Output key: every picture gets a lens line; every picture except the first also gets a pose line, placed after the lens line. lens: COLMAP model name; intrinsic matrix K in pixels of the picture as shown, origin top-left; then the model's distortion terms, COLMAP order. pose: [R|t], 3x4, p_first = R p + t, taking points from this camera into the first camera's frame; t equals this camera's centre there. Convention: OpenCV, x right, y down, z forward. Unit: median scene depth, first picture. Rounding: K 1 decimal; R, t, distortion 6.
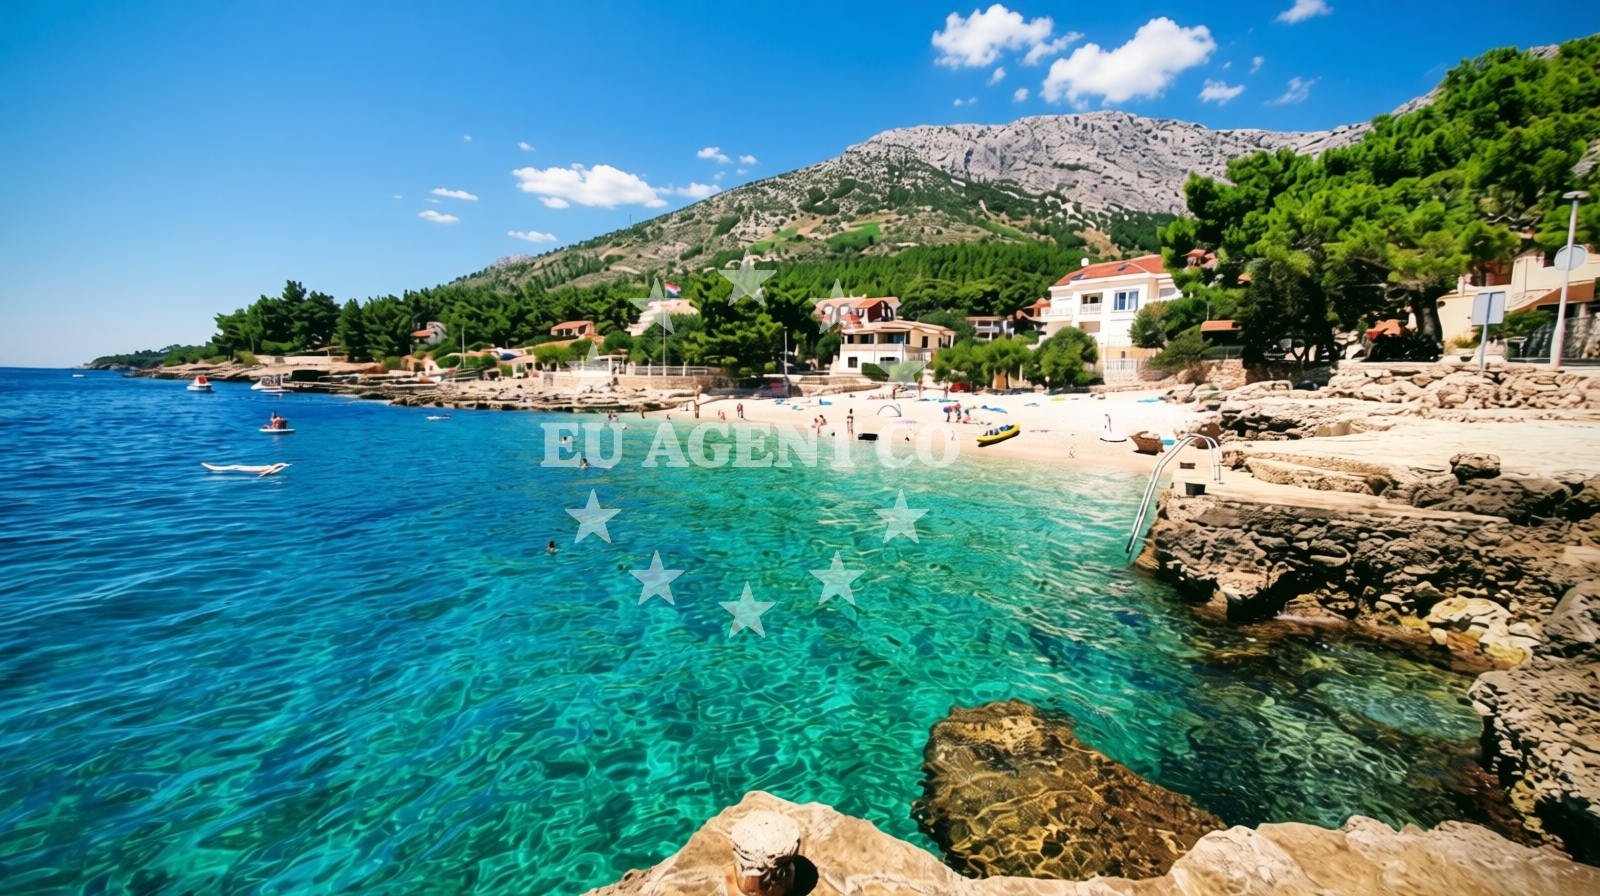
lens RADIAL K [[625.6, 0, 788.9], [0, 625.6, 457.2], [0, 0, 1]] dist [0.010534, -0.001435]
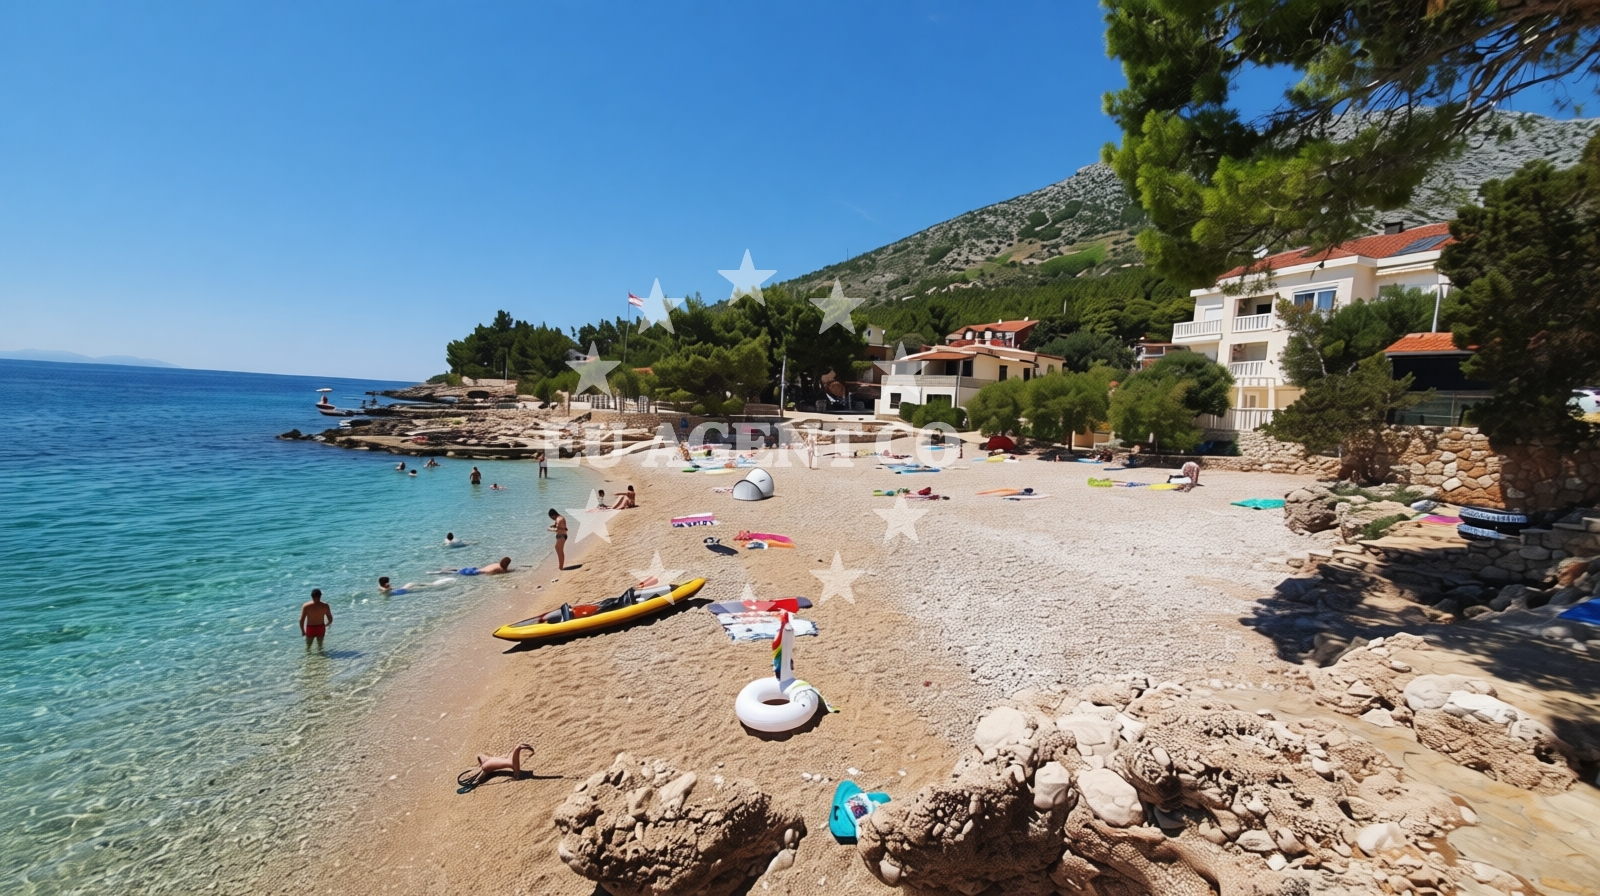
lens RADIAL K [[625.6, 0, 812.4], [0, 625.6, 440.6], [0, 0, 1]] dist [0.010534, -0.001435]
pose [[0.952495, 0.050521, -0.300336, 0.084424], [-0.071890, 0.995575, -0.060523, -0.019079], [0.295949, 0.079239, 0.951911, 0.100758]]
